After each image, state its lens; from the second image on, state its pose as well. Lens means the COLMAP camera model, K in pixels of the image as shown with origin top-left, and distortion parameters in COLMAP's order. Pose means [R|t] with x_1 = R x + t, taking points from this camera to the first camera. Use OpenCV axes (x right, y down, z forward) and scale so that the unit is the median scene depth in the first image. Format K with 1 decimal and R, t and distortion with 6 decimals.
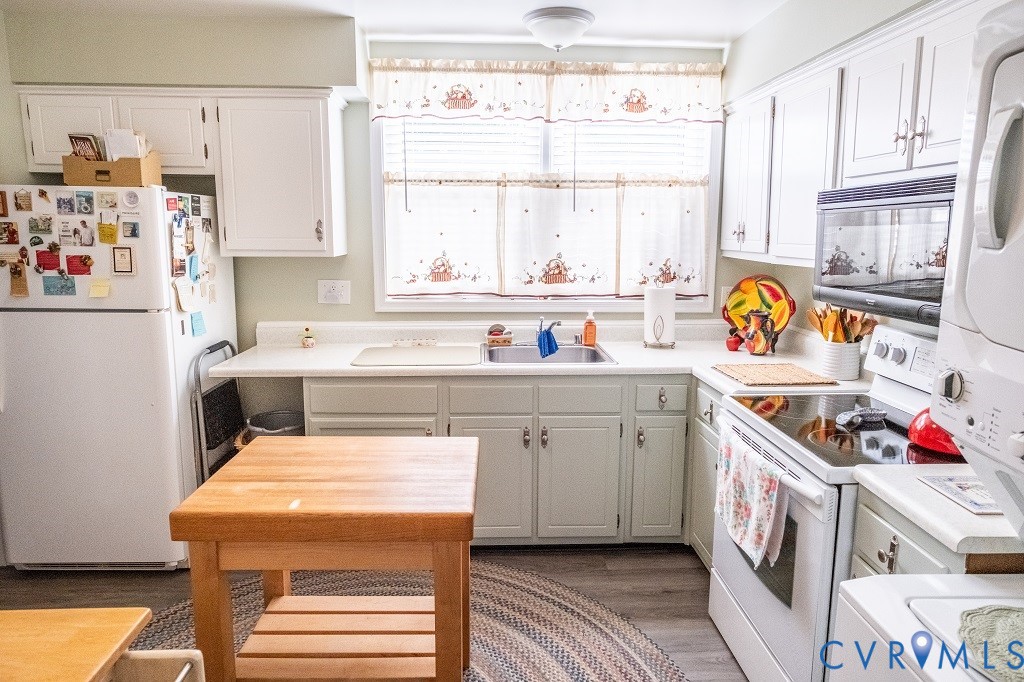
lens RADIAL K [[663.2, 0, 546.3], [0, 663.2, 345.8], [0, 0, 1]] dist [-0.001739, 0.003496]
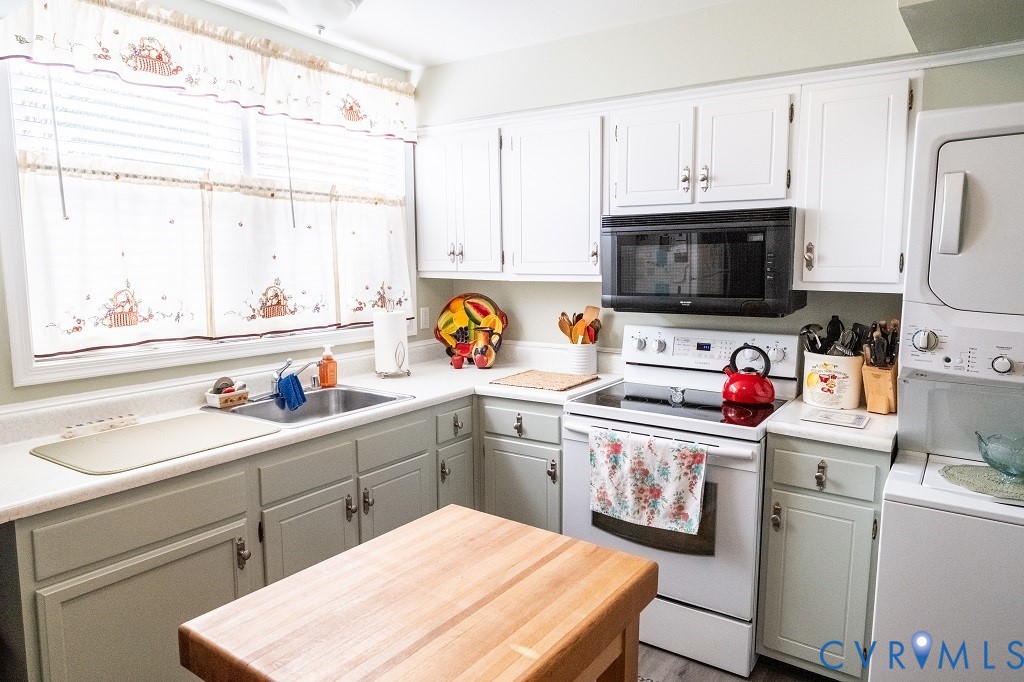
lens RADIAL K [[663.2, 0, 512.9], [0, 663.2, 340.1], [0, 0, 1]] dist [-0.001739, 0.003496]
pose [[0.598910, -0.100379, 0.794500, -0.464682], [0.141890, 0.989717, 0.018084, -0.041560], [-0.788146, 0.101901, 0.606994, 0.305642]]
